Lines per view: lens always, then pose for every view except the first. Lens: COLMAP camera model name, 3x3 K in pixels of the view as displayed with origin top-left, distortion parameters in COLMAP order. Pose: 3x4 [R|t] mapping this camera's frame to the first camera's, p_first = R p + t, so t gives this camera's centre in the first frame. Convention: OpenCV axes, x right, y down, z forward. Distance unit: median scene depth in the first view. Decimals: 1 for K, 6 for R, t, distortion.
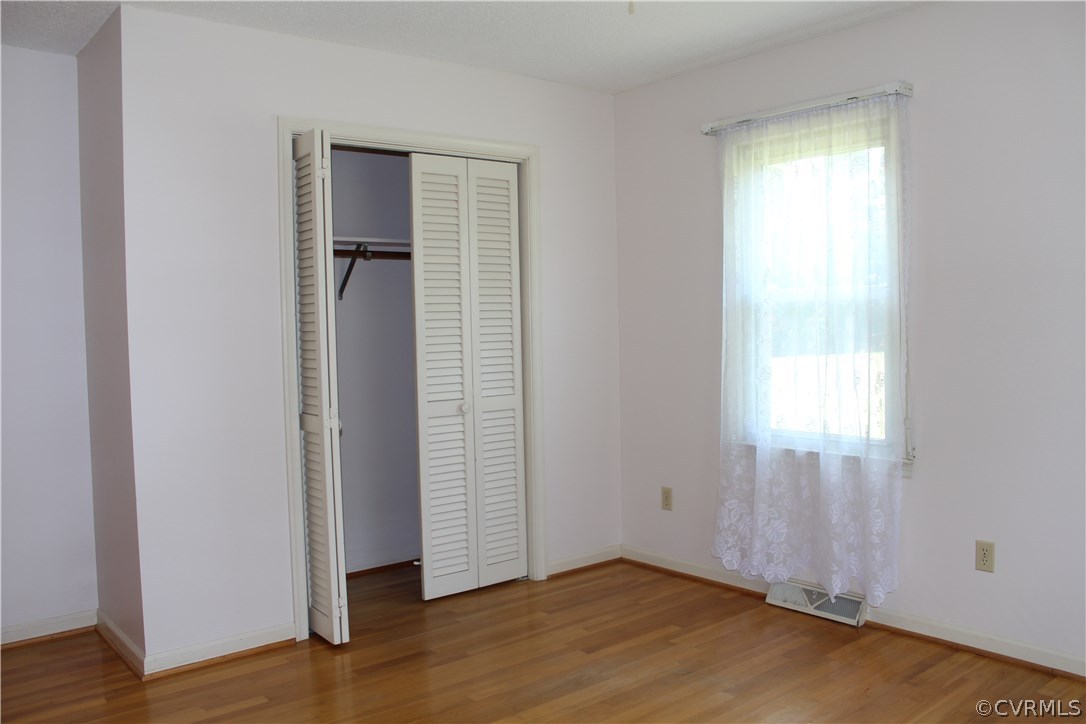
lens RADIAL K [[904.0, 0, 543.0], [0, 904.0, 362.0], [0, 0, 1]] dist [-0.193235, 0.161456]
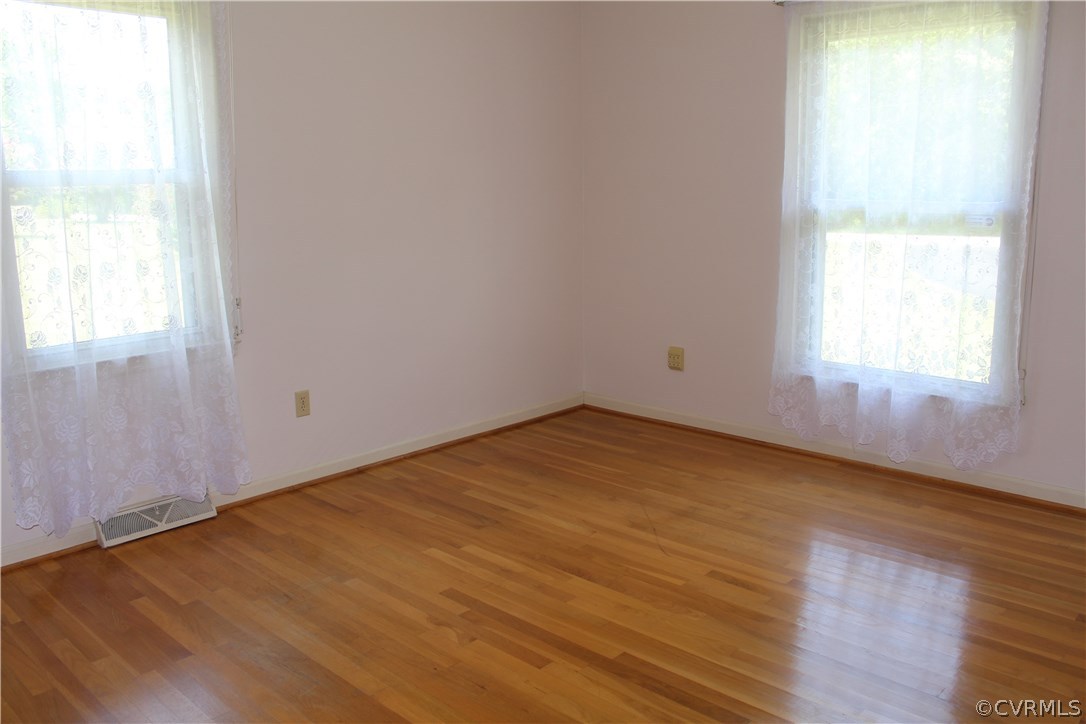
lens RADIAL K [[904.0, 0, 543.0], [0, 904.0, 362.0], [0, 0, 1]] dist [-0.193235, 0.161456]
pose [[-0.137683, -0.177619, 0.974420, -0.698081], [0.060899, 0.980410, 0.187315, -0.036914], [-0.988602, 0.085132, -0.124169, 0.814814]]
